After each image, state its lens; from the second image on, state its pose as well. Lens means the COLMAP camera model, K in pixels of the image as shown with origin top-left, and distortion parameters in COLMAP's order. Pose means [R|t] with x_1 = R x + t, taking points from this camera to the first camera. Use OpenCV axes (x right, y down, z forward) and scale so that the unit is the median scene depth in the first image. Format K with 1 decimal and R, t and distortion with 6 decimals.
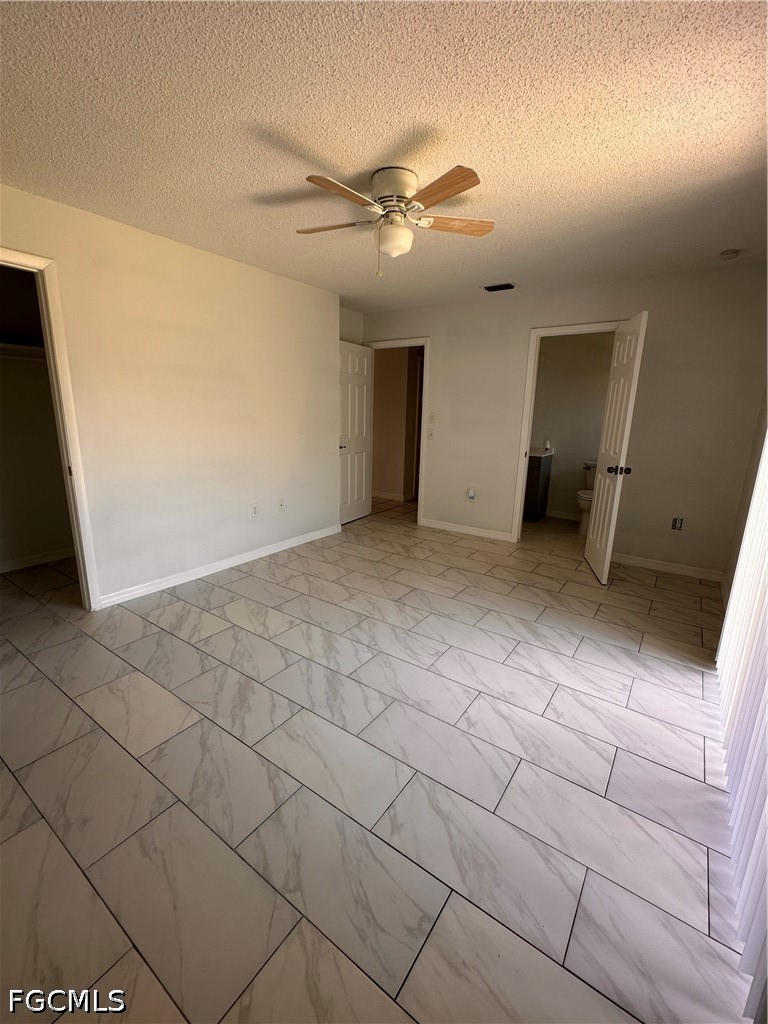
lens RADIAL K [[440.5, 0, 382.5], [0, 440.5, 512.1], [0, 0, 1]] dist [0.001183, 0.001184]
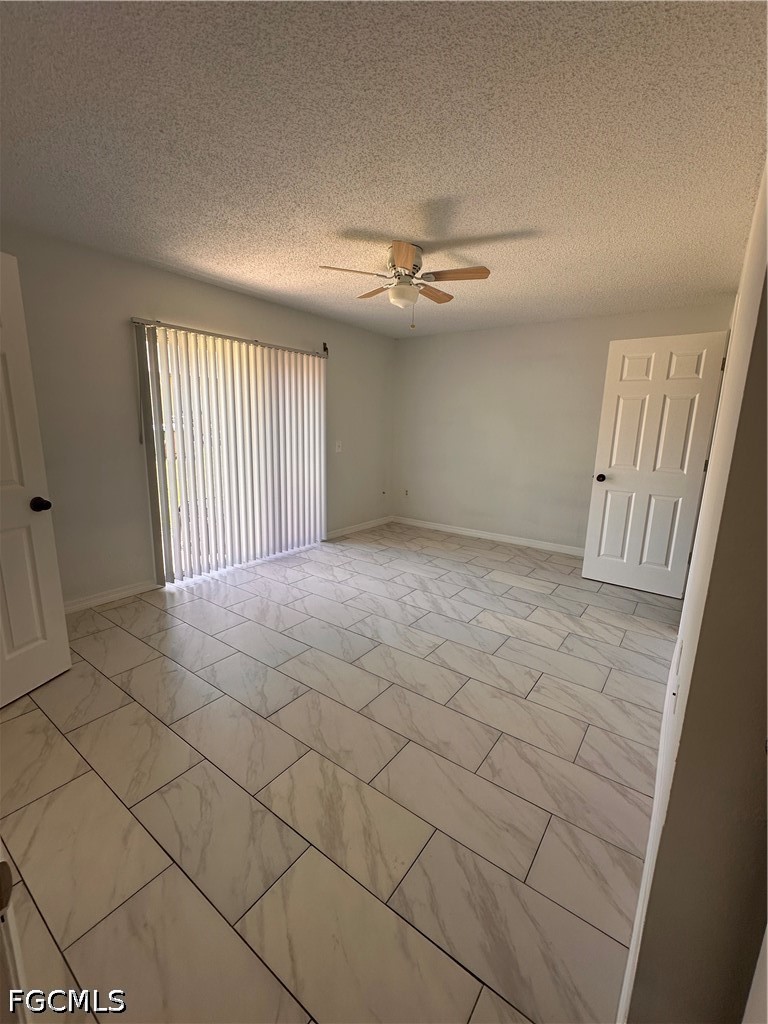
lens RADIAL K [[440.5, 0, 380.0], [0, 440.5, 511.4], [0, 0, 1]] dist [0.001183, 0.001184]
pose [[-0.998736, -0.047728, 0.015761, 0.035501], [-0.036742, 0.907221, 0.419046, -0.474102], [-0.034299, 0.417937, -0.907828, 1.990633]]
